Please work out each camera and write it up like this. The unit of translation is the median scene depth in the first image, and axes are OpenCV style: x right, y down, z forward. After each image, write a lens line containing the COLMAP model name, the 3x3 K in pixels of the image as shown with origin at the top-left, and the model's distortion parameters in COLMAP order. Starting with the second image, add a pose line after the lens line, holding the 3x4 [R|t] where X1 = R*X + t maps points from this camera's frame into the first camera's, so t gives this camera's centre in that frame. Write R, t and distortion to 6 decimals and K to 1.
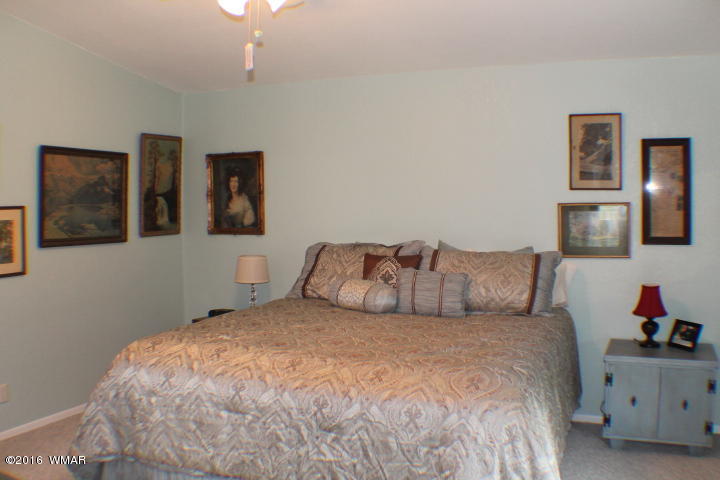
lens RADIAL K [[685.9, 0, 379.8], [0, 685.9, 240.3], [0, 0, 1]] dist [-0.189248, 0.078871]
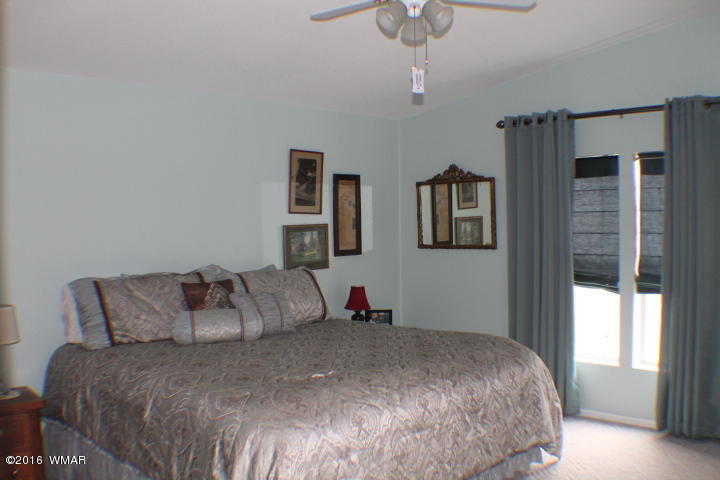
lens RADIAL K [[685.9, 0, 379.8], [0, 685.9, 240.3], [0, 0, 1]] dist [-0.189248, 0.078871]
pose [[0.317120, -0.024633, 0.948065, -0.827924], [0.067739, 0.997698, 0.003265, -0.023549], [-0.945963, 0.063186, 0.318059, 0.504119]]
